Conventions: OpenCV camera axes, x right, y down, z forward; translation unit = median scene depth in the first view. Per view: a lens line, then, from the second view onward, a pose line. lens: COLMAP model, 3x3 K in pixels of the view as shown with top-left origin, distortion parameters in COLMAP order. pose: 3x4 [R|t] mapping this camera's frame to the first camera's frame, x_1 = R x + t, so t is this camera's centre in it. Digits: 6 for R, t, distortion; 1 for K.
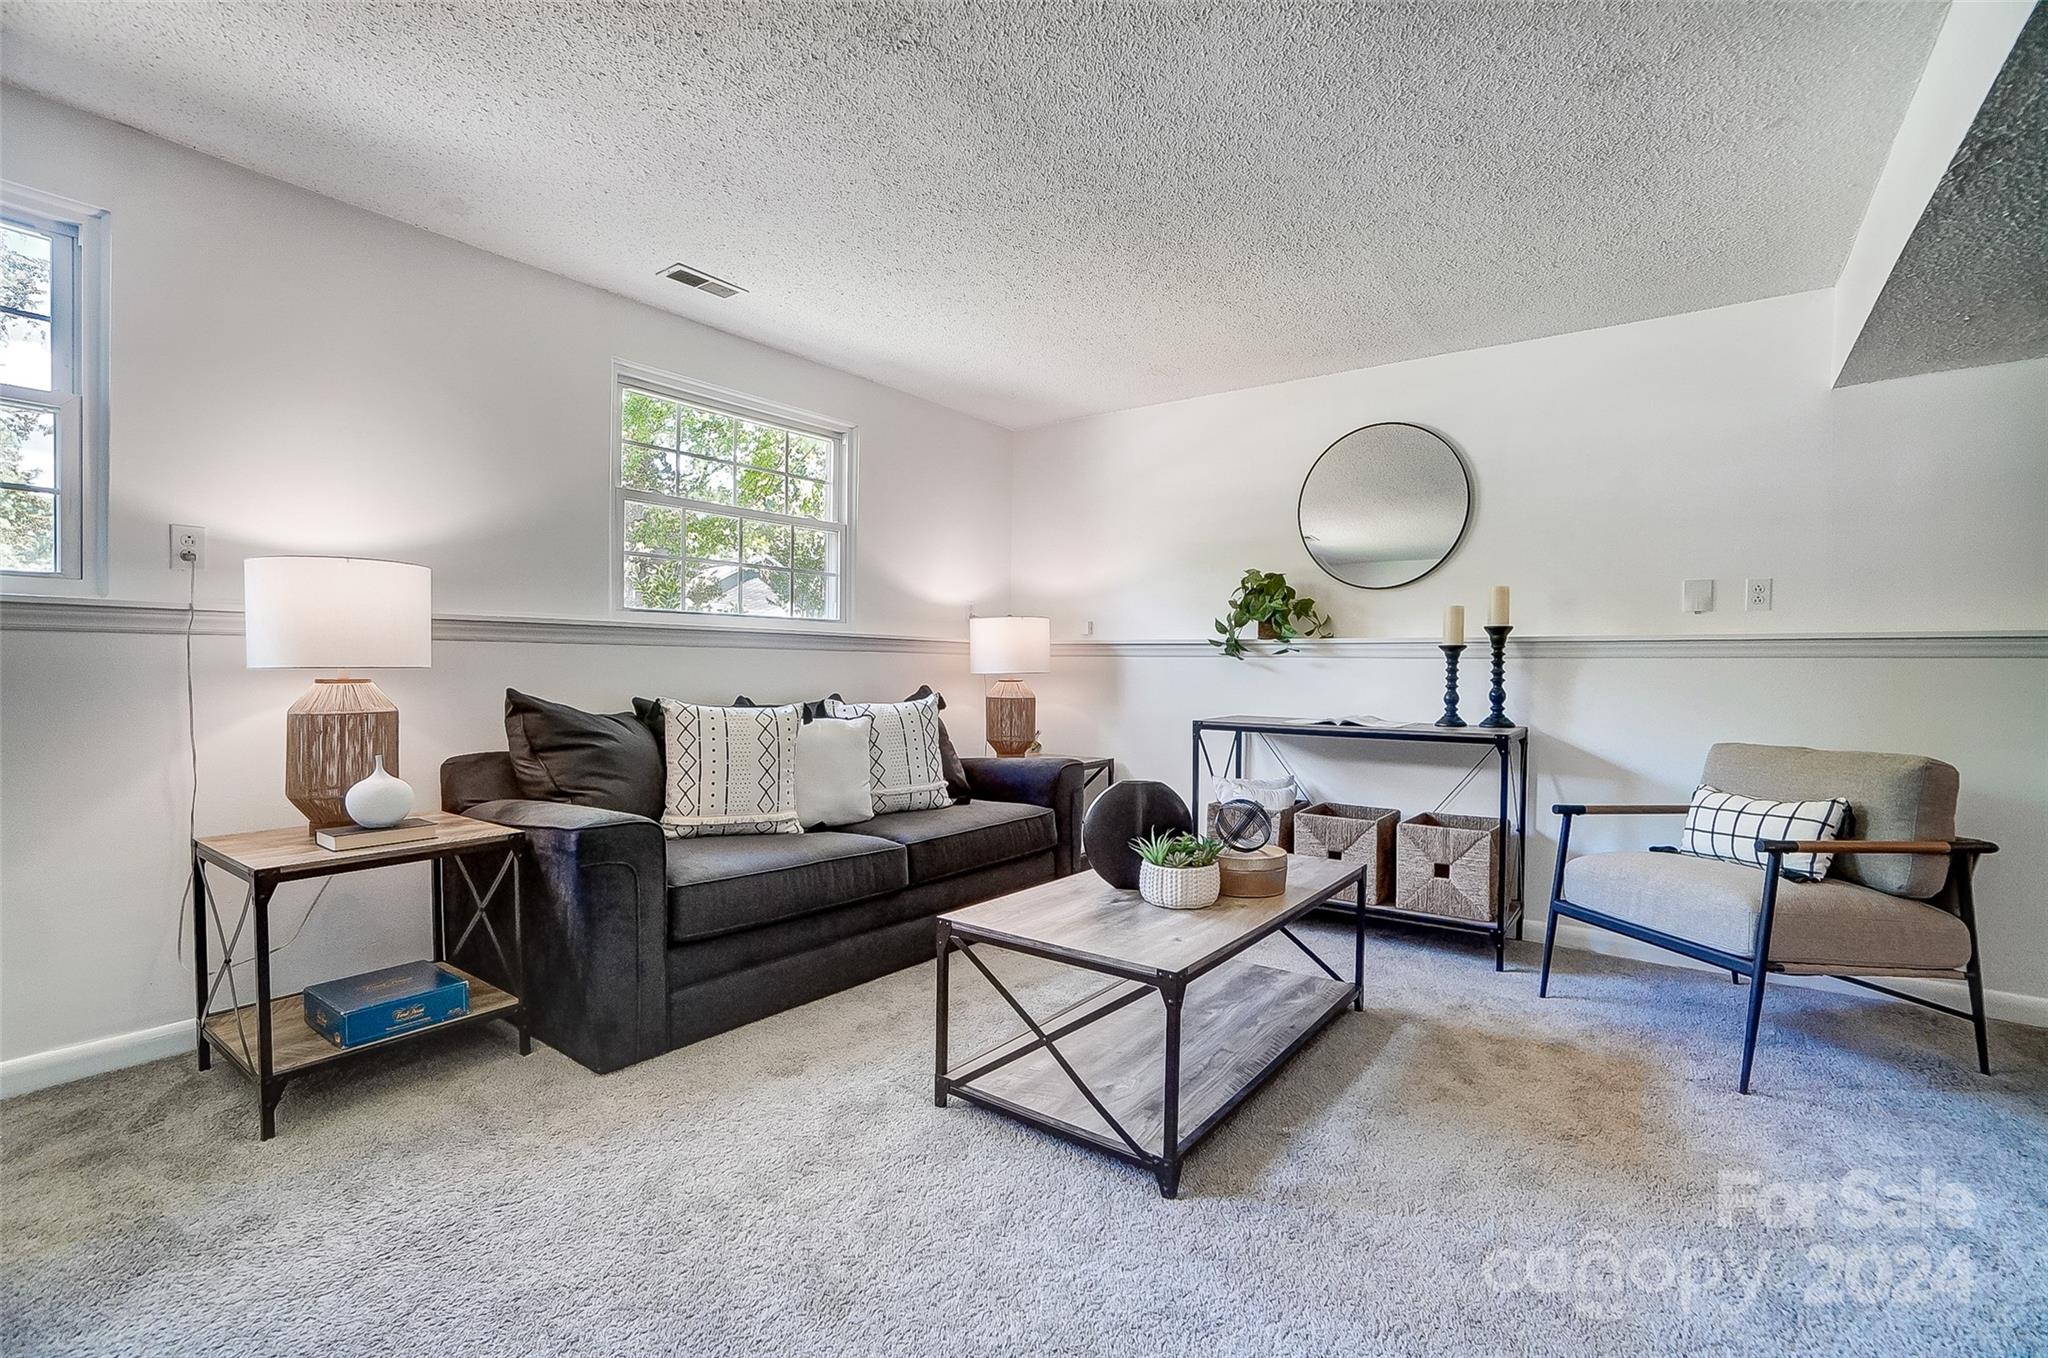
lens RADIAL K [[902.0, 0, 1017.0], [0, 902.0, 680.4], [0, 0, 1]] dist [-0.069188, 0.024867]
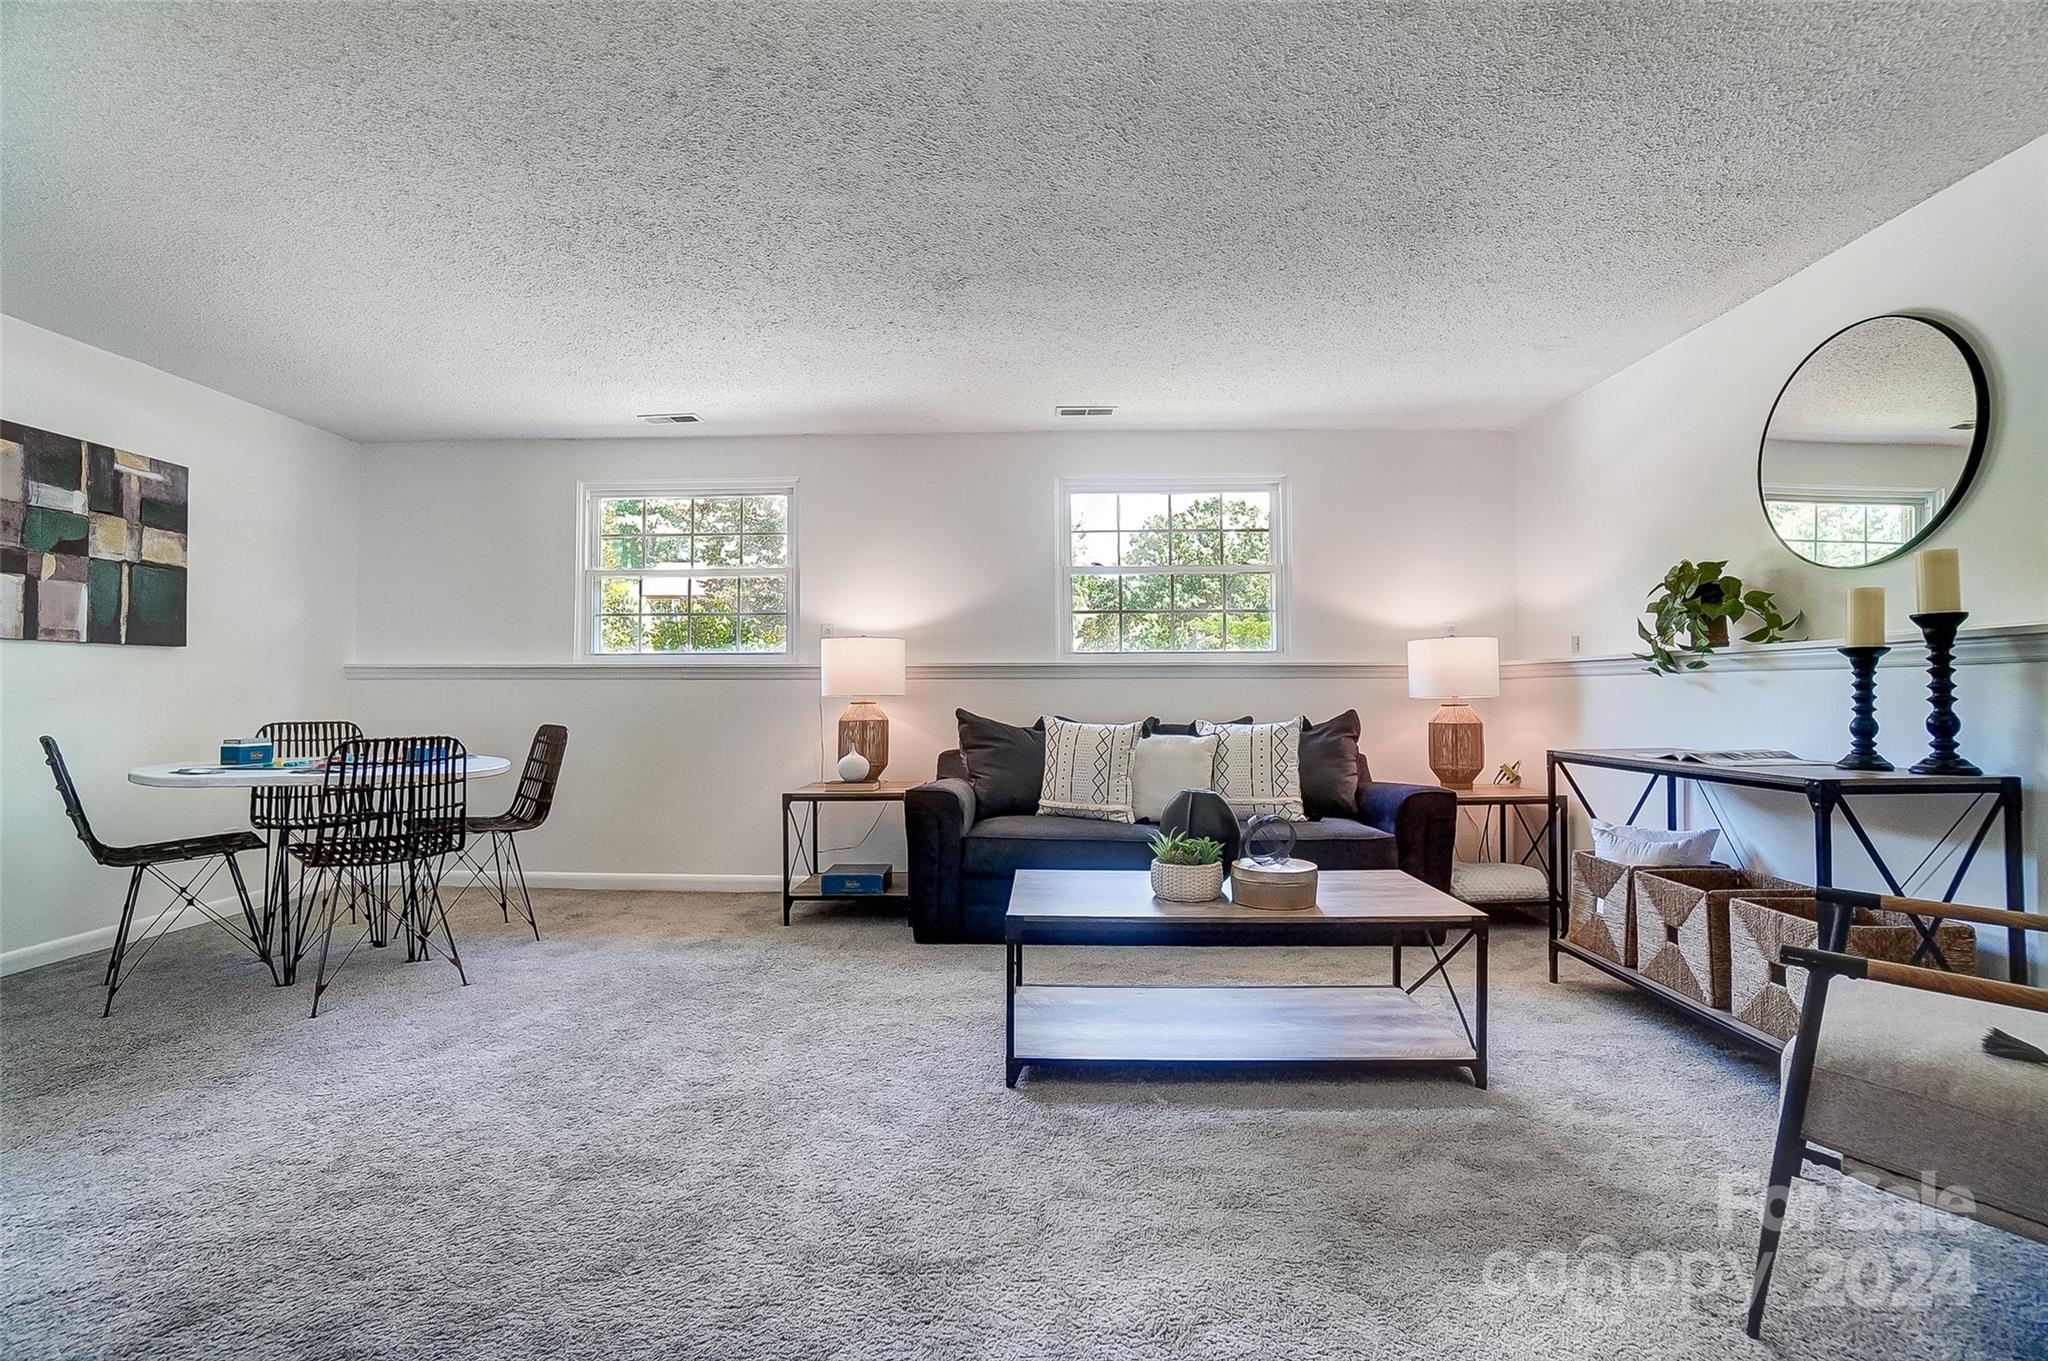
lens RADIAL K [[914.6, 0, 1017.5], [0, 914.6, 689.7], [0, 0, 1]] dist [-0.041066, 0.000379]
pose [[0.576684, -0.016548, -0.816800, 0.706319], [-0.002545, 0.999754, -0.022051, 0.008686], [0.816963, 0.014796, 0.576500, 0.112068]]
